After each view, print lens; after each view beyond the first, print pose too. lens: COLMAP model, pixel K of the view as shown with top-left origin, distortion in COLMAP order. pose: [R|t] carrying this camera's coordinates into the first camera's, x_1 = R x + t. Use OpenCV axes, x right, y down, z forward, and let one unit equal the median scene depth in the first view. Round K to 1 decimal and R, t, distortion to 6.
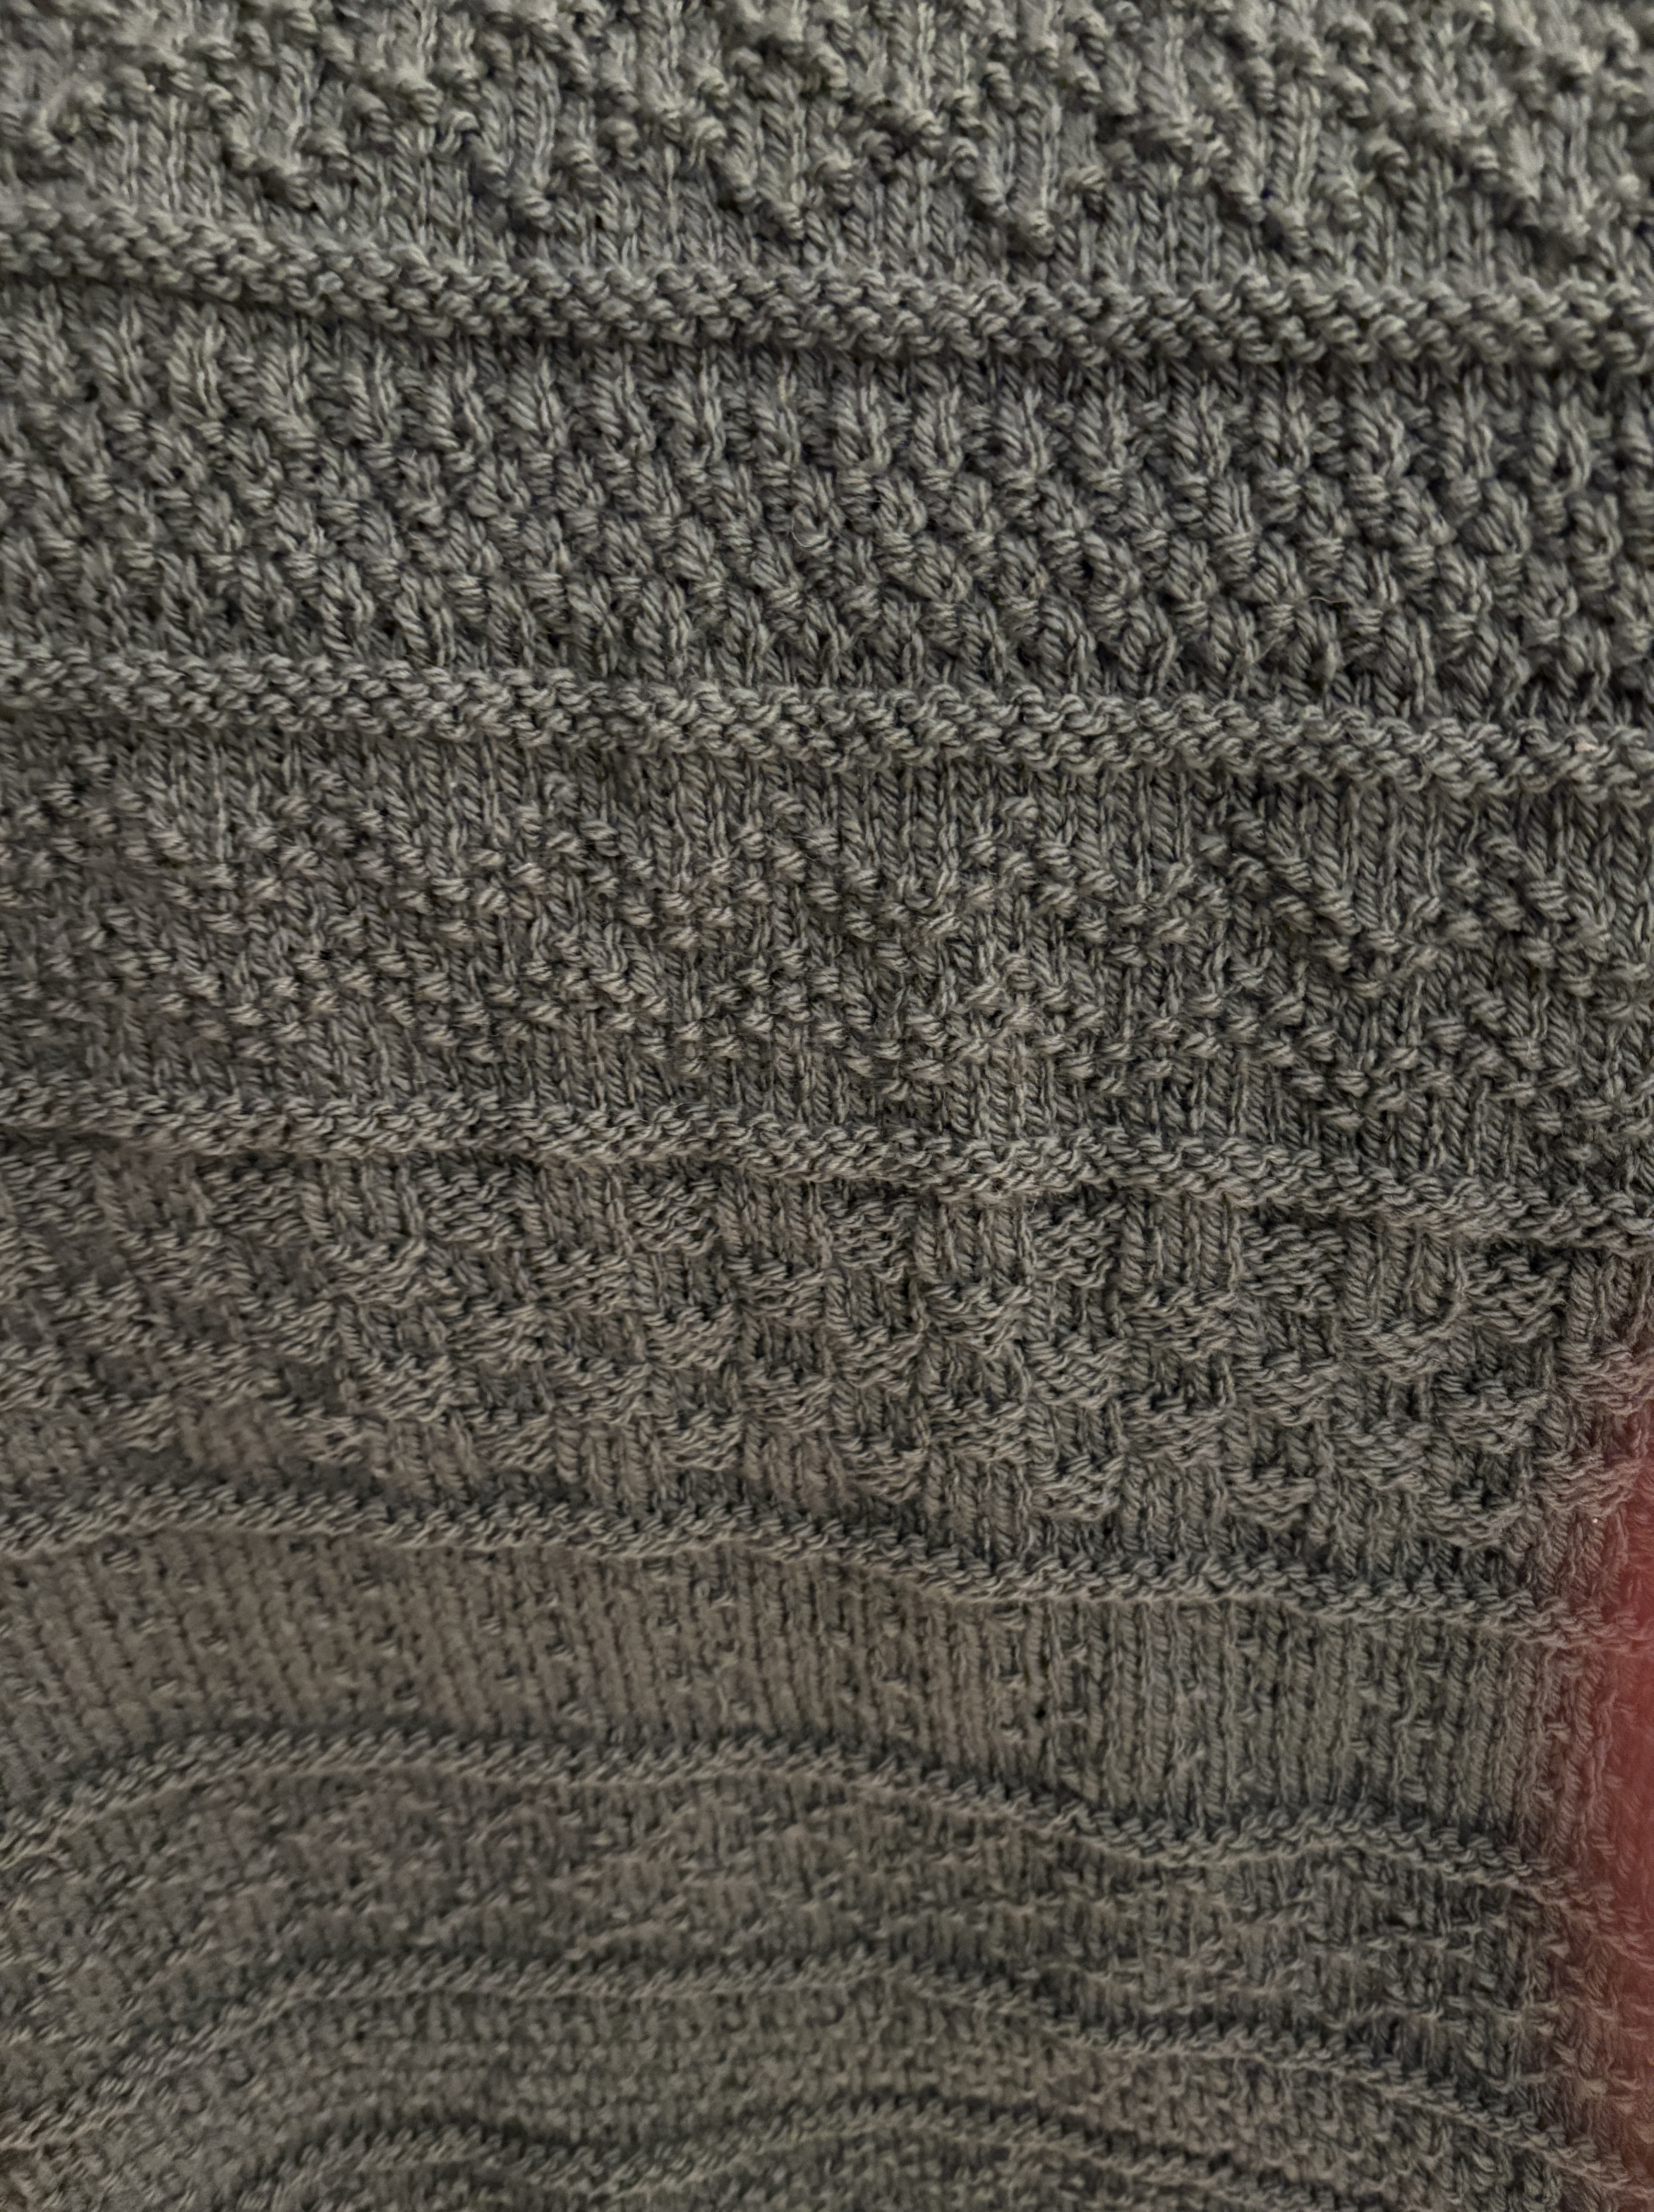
lens RADIAL K [[1677.3, 0, 827.0], [0, 1677.3, 1106.0], [0, 0, 1]] dist [0.000597, -0.040378]
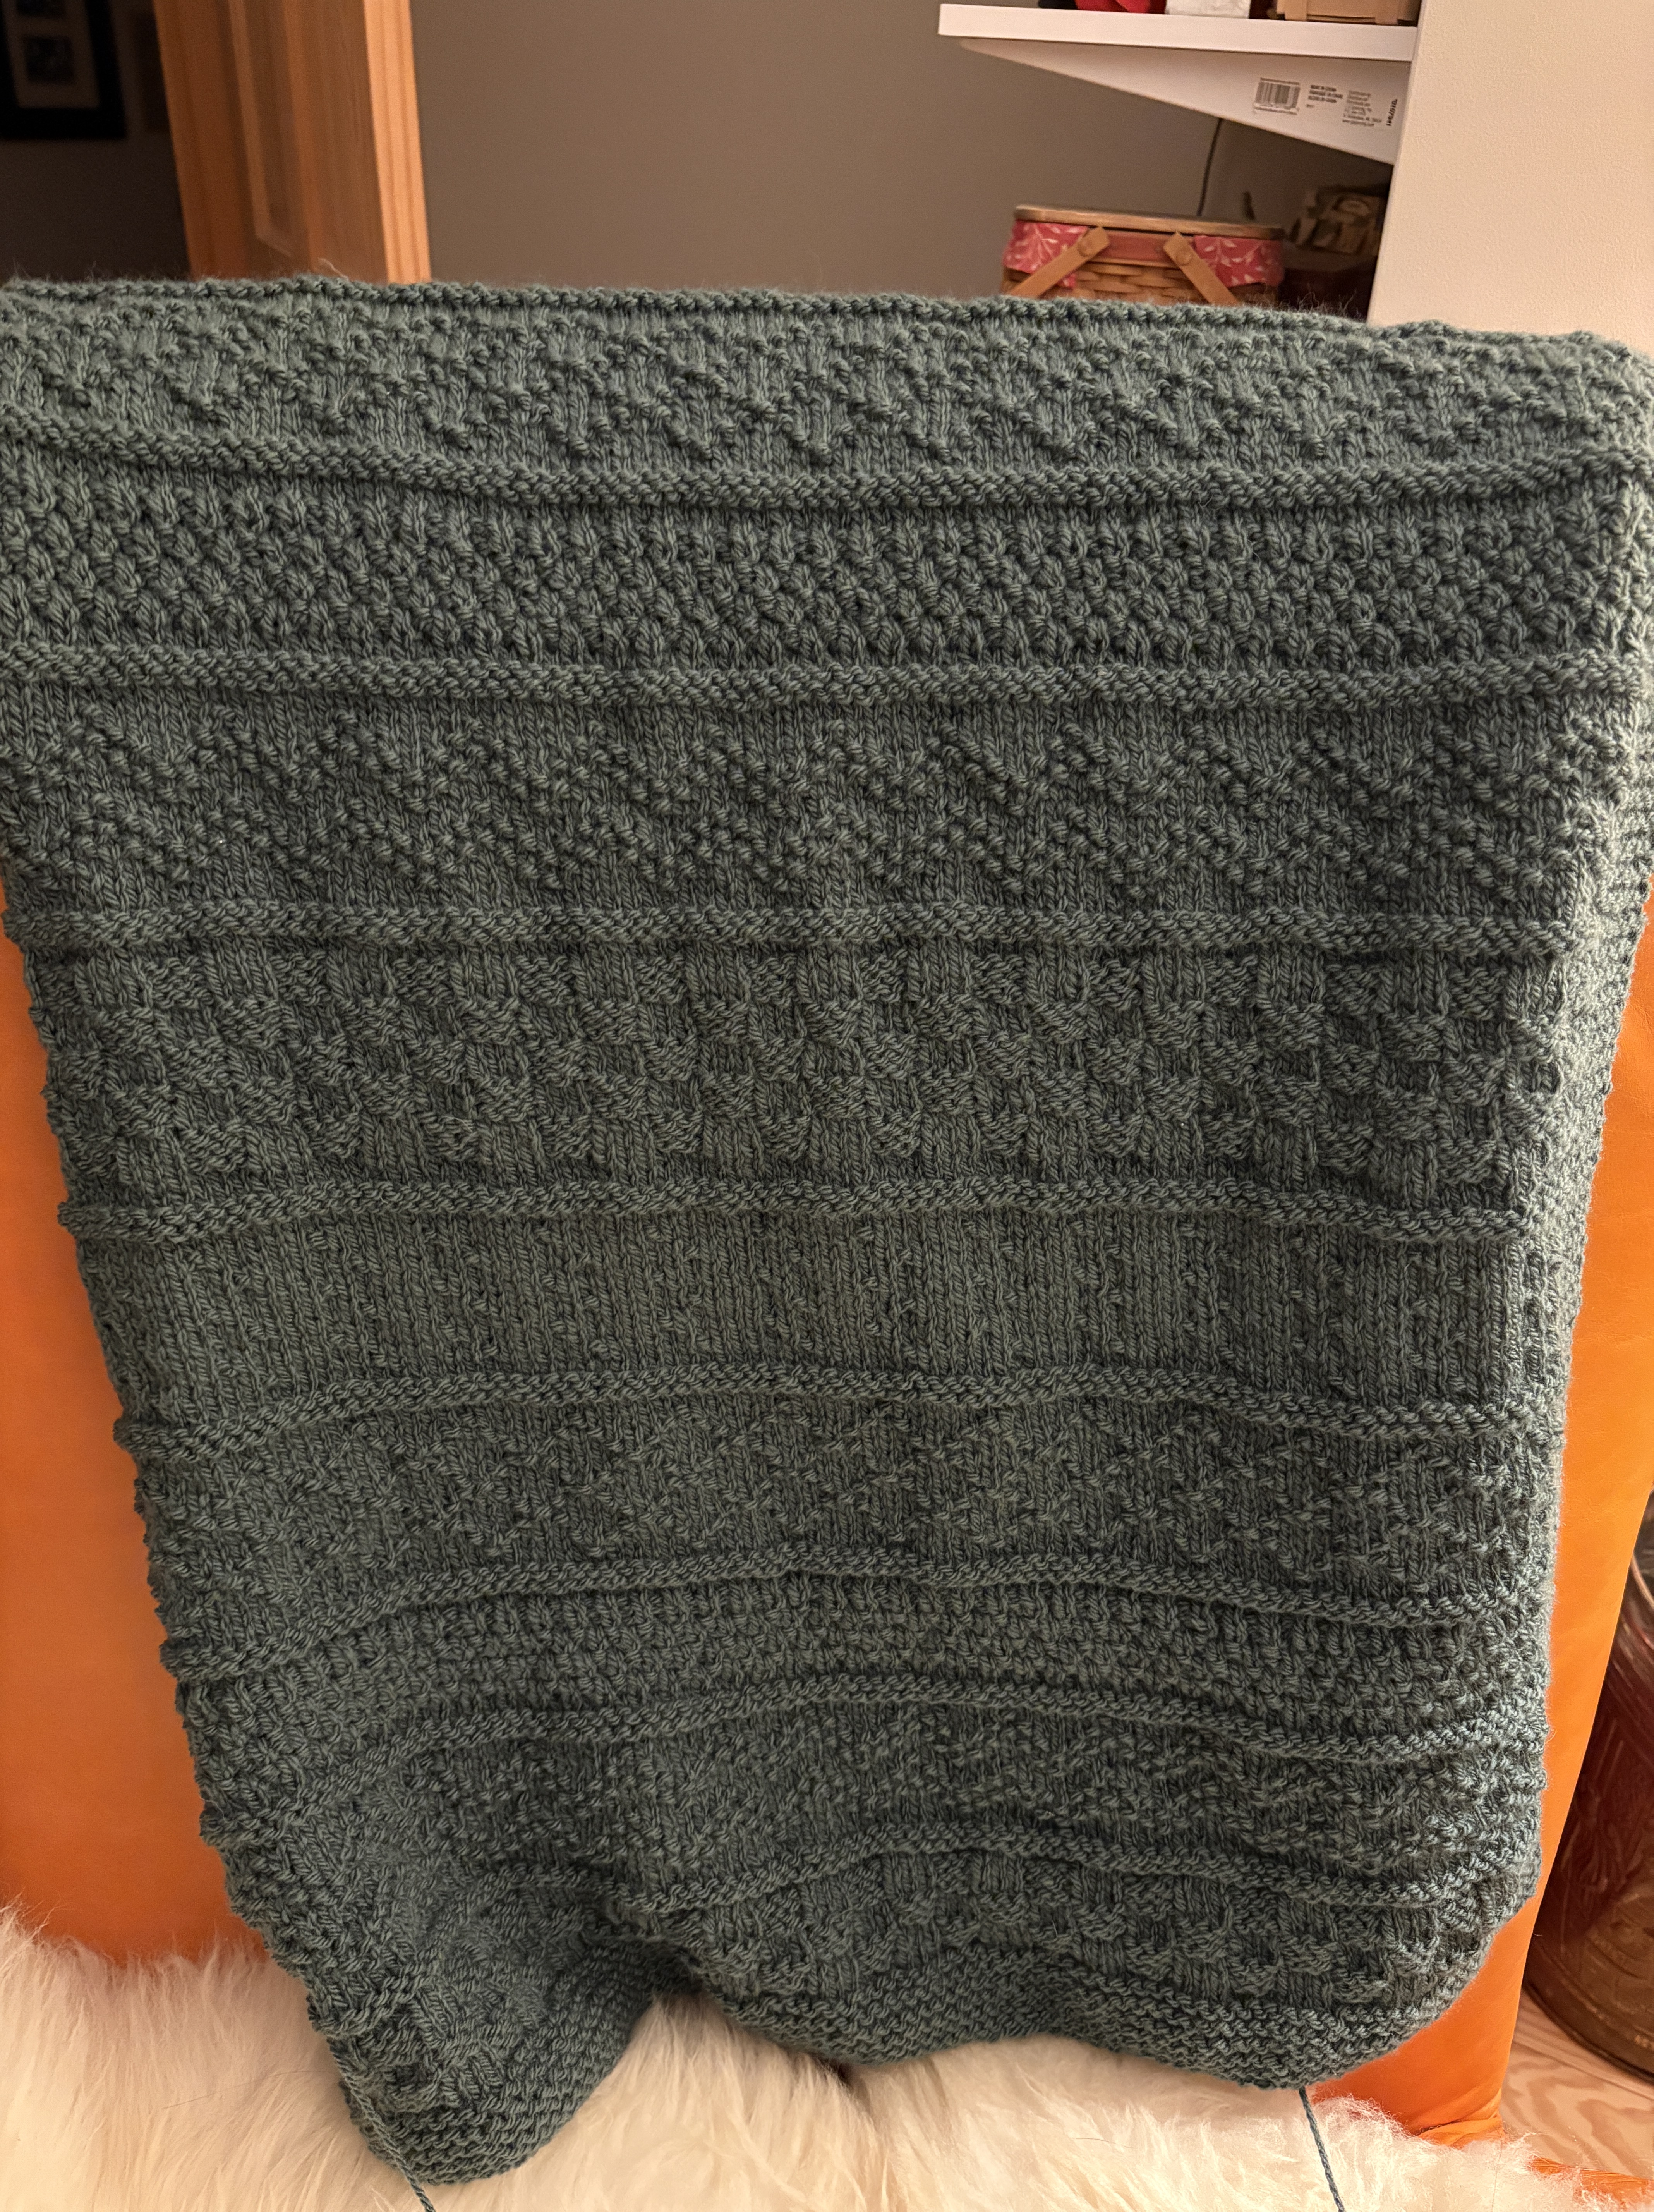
lens RADIAL K [[1678.7, 0, 829.3], [0, 1678.7, 1172.6], [0, 0, 1]] dist [0.110461, -0.414125]
pose [[0.992010, -0.054648, 0.113708, -0.151902], [0.074892, 0.980407, -0.182190, 0.724328], [-0.101524, 0.189250, 0.976666, -0.871368]]
